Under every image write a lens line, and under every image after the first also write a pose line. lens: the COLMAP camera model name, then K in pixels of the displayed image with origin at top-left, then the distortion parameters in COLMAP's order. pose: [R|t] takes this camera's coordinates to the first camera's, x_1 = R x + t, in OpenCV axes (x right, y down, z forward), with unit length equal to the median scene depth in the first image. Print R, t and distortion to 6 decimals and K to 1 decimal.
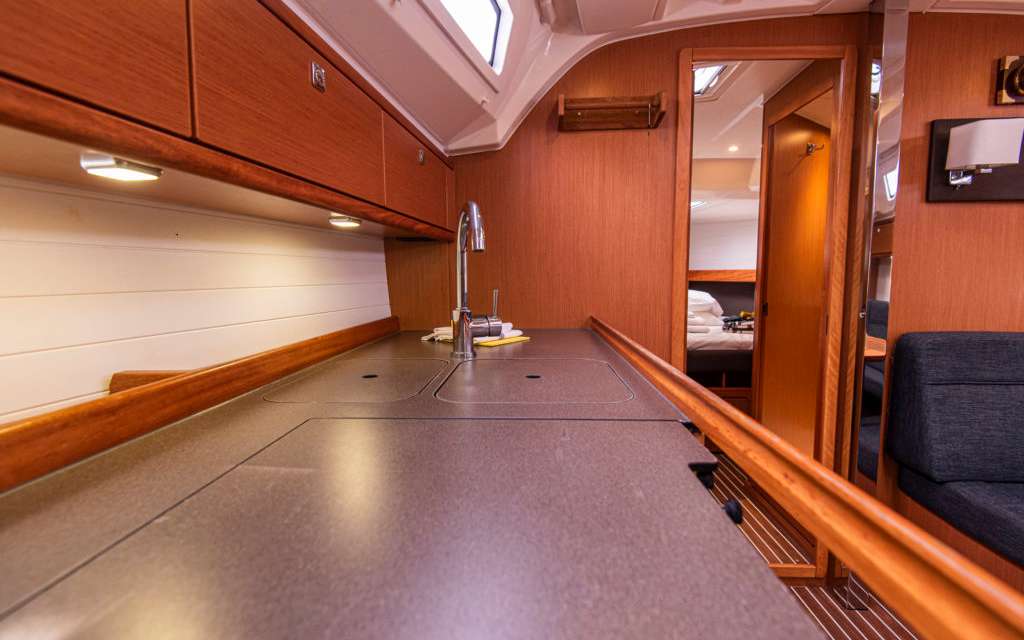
lens RADIAL K [[460.5, 0, 508.1], [0, 460.5, 317.9], [0, 0, 1]] dist [0.004199, -0.004881]
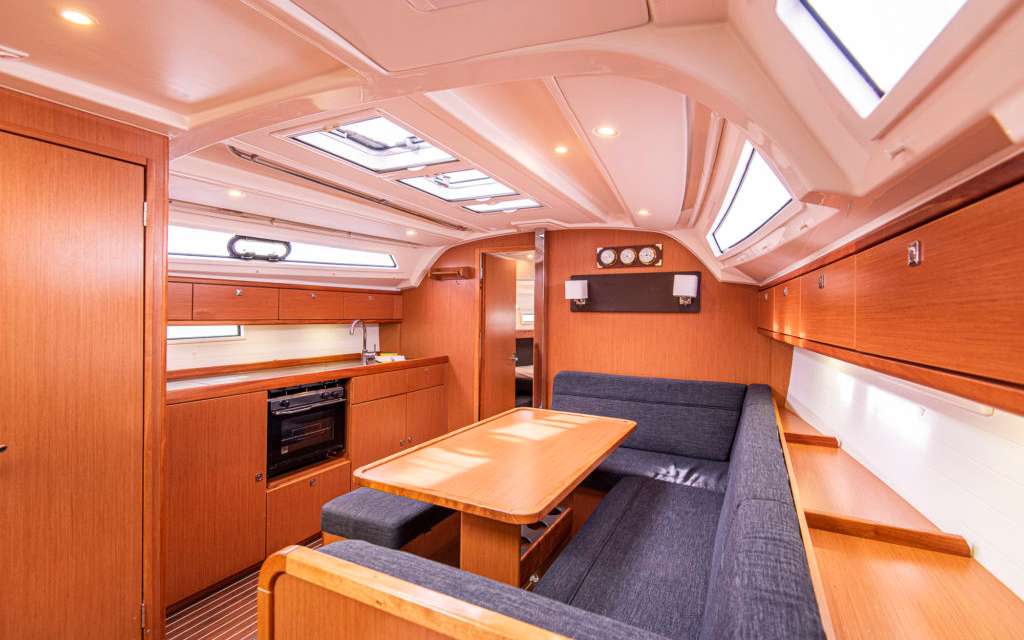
lens RADIAL K [[460.5, 0, 513.3], [0, 460.5, 314.9], [0, 0, 1]] dist [0.004199, -0.004881]
pose [[0.910313, 0.018483, -0.413507, 1.625598], [-0.057816, 0.994887, -0.082808, -0.039260], [0.409862, 0.099289, 0.906728, -1.138849]]
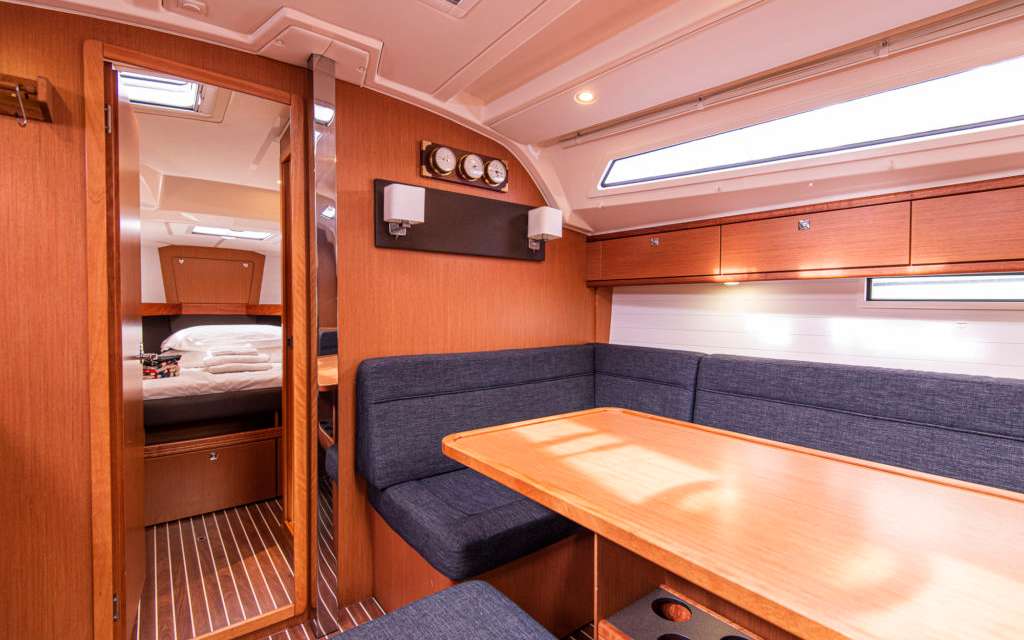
lens RADIAL K [[460.5, 0, 507.6], [0, 460.5, 316.1], [0, 0, 1]] dist [0.004199, -0.004881]
pose [[0.757102, -0.001722, 0.653295, 0.412070], [0.055540, 0.996546, -0.061737, 0.016788], [-0.650932, 0.083025, 0.754582, -0.094495]]
